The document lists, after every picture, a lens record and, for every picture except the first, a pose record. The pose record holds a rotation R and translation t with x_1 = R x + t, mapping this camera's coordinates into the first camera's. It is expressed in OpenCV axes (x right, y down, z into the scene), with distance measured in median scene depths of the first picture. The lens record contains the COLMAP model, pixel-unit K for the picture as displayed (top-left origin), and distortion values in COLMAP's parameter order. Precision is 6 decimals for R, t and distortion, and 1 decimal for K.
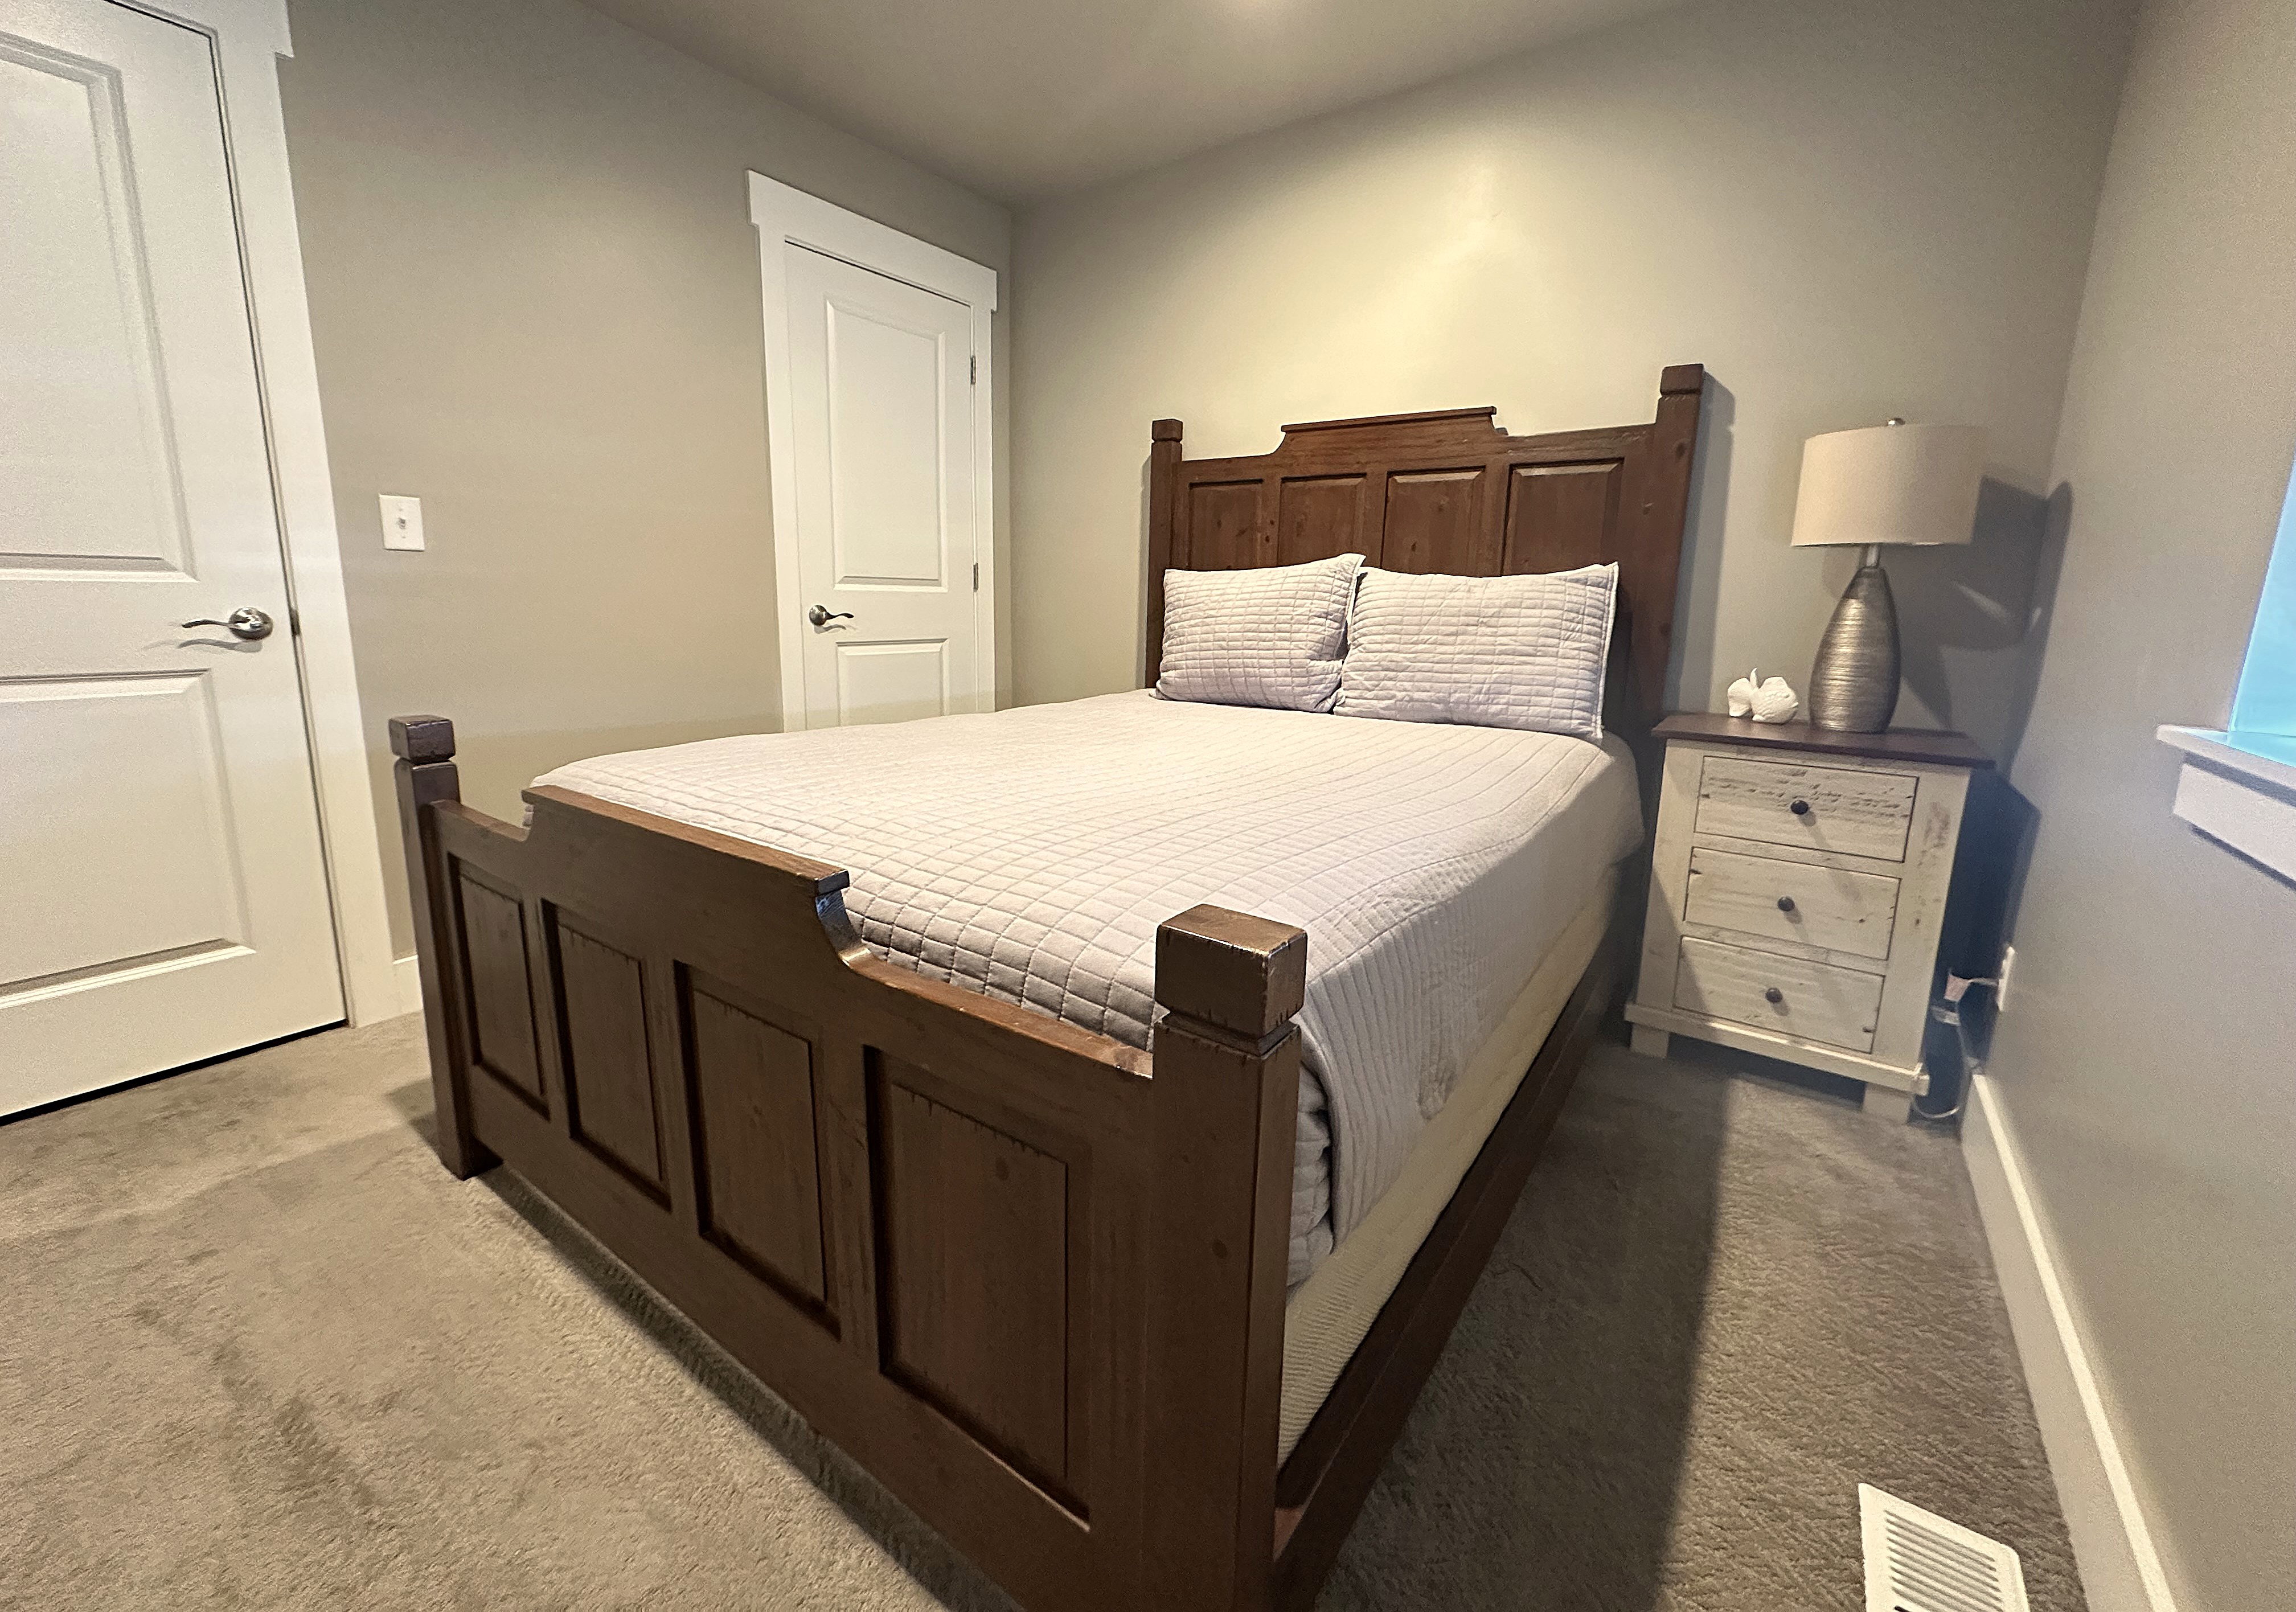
lens RADIAL K [[912.4, 0, 1141.9], [0, 912.4, 761.6], [0, 0, 1]] dist [0.001522, -0.000591]
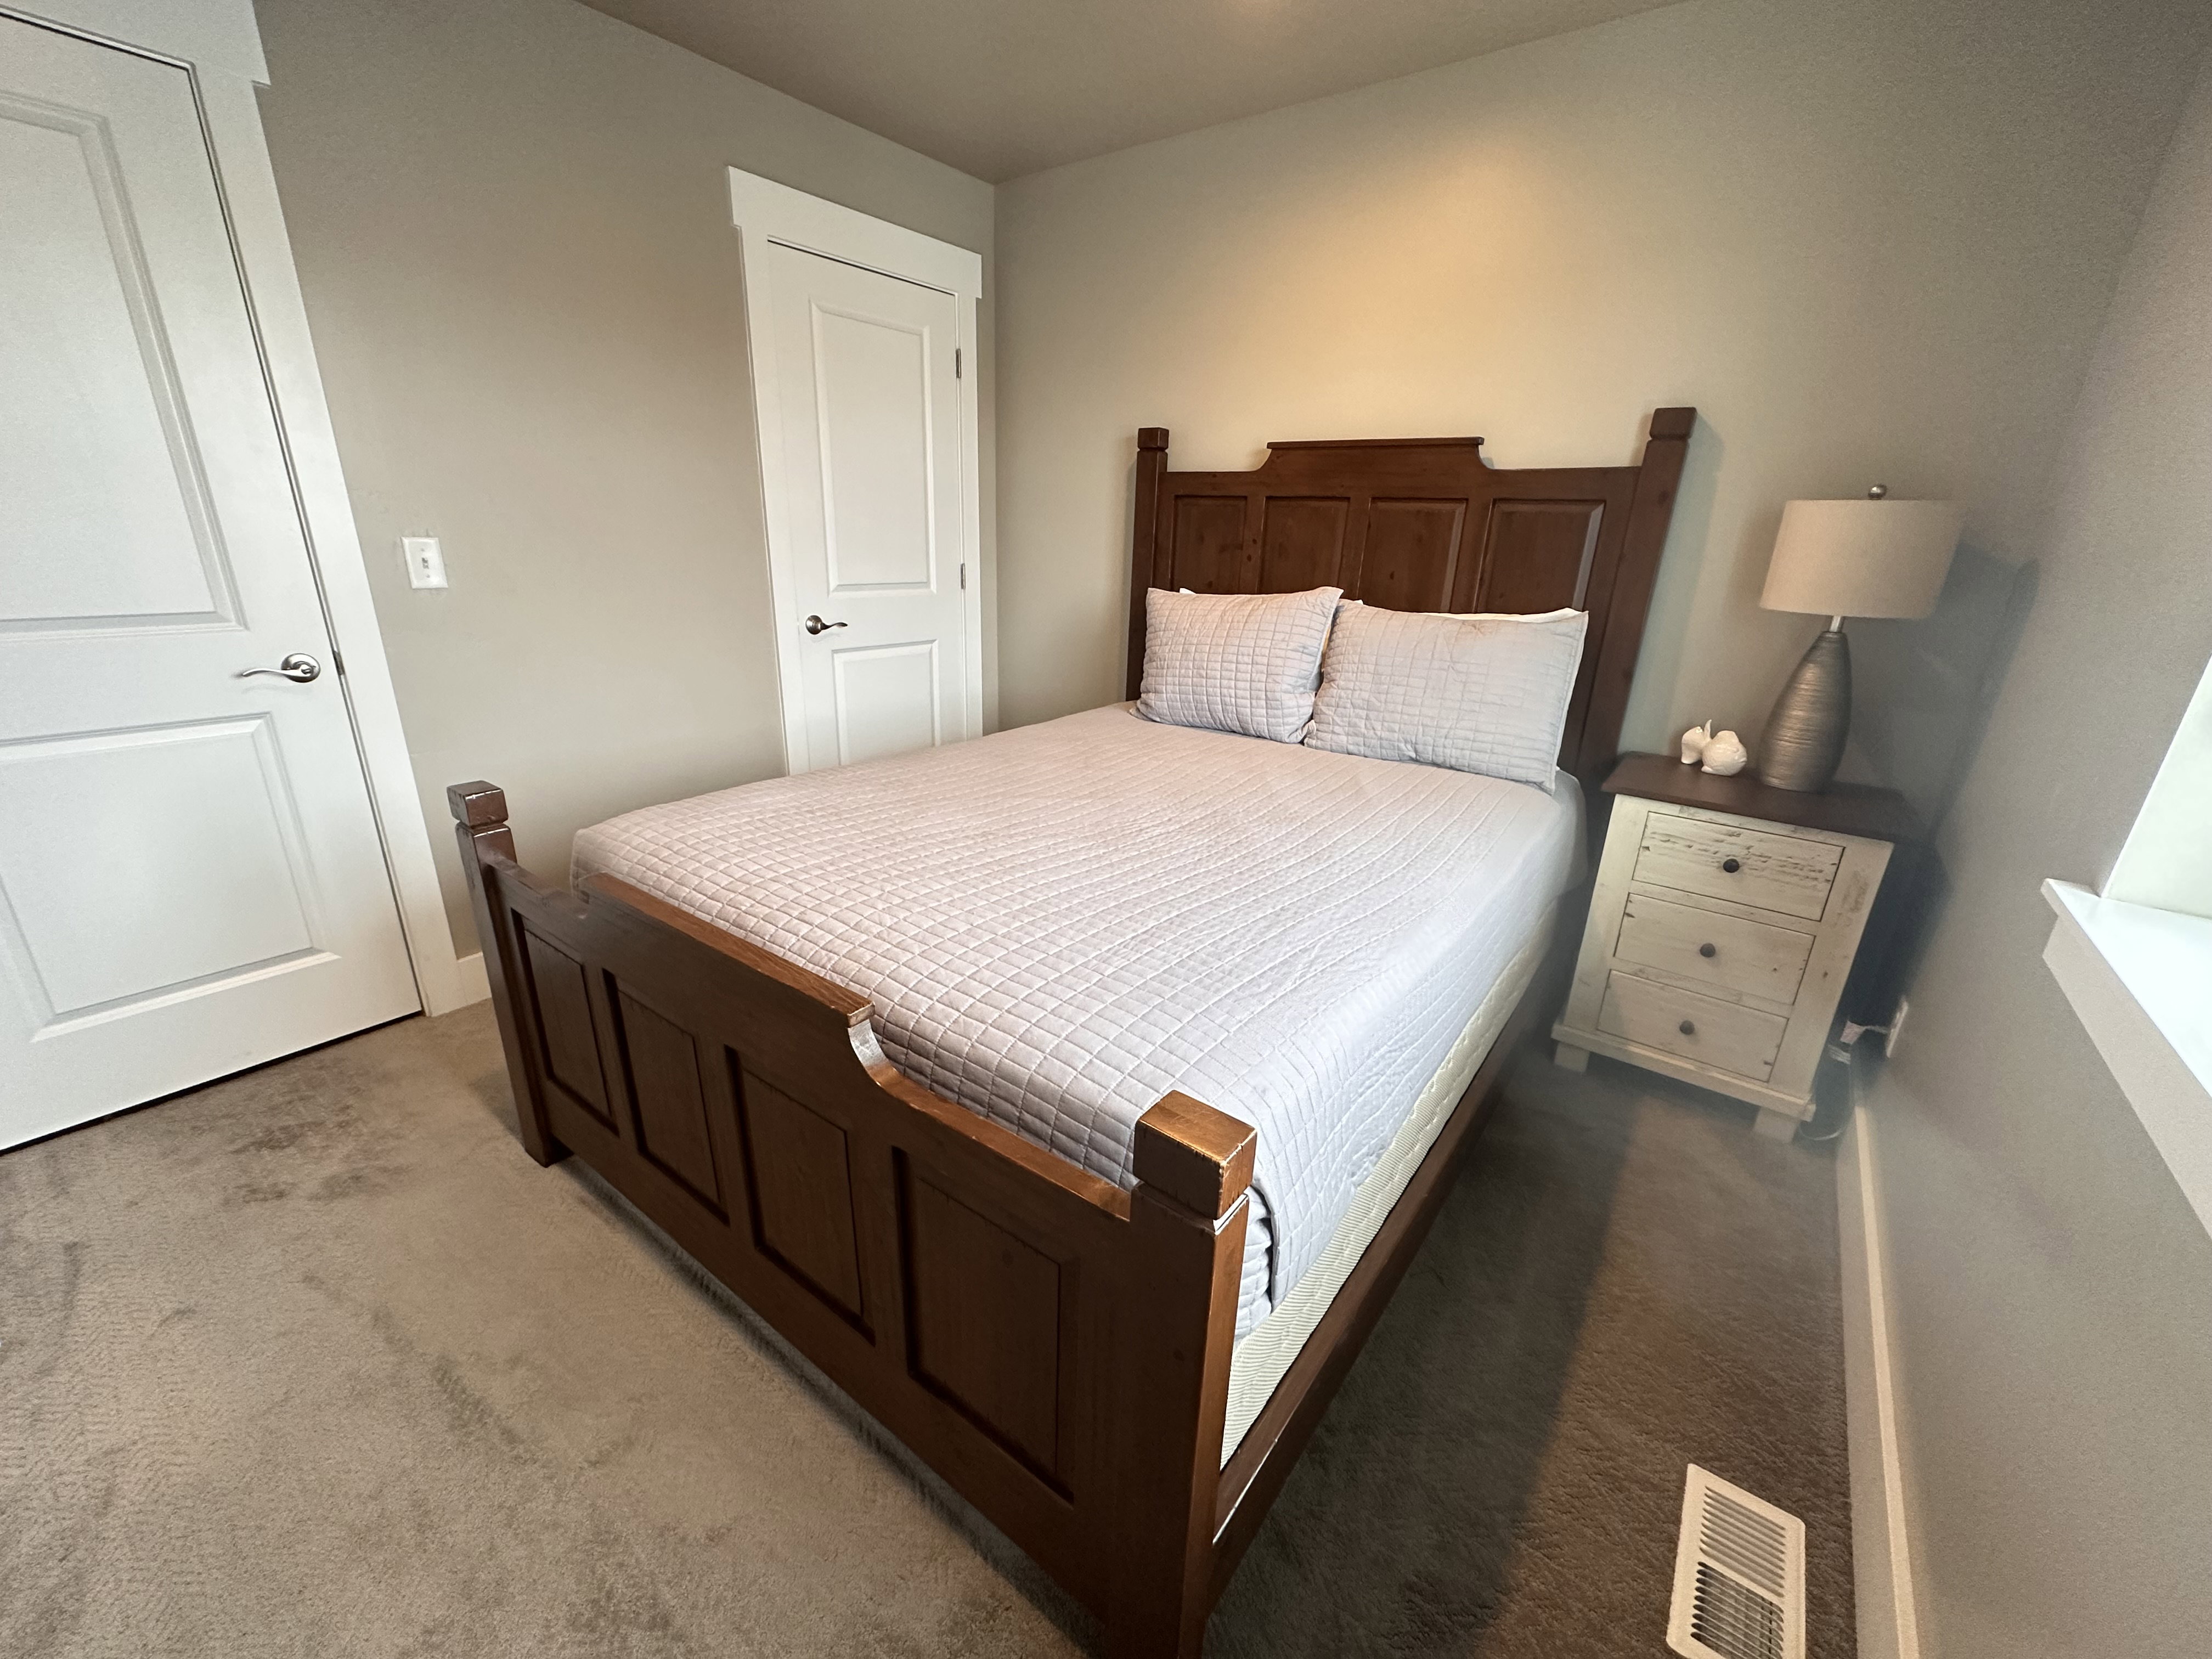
lens RADIAL K [[884.1, 0, 1098.4], [0, 884.1, 836.9], [0, 0, 1]] dist [-0.001874, 0.000718]
pose [[0.999601, 0.018133, -0.021643, -0.005960], [-0.014441, 0.987012, 0.159997, -0.148441], [0.024263, -0.159621, 0.986880, -0.045829]]
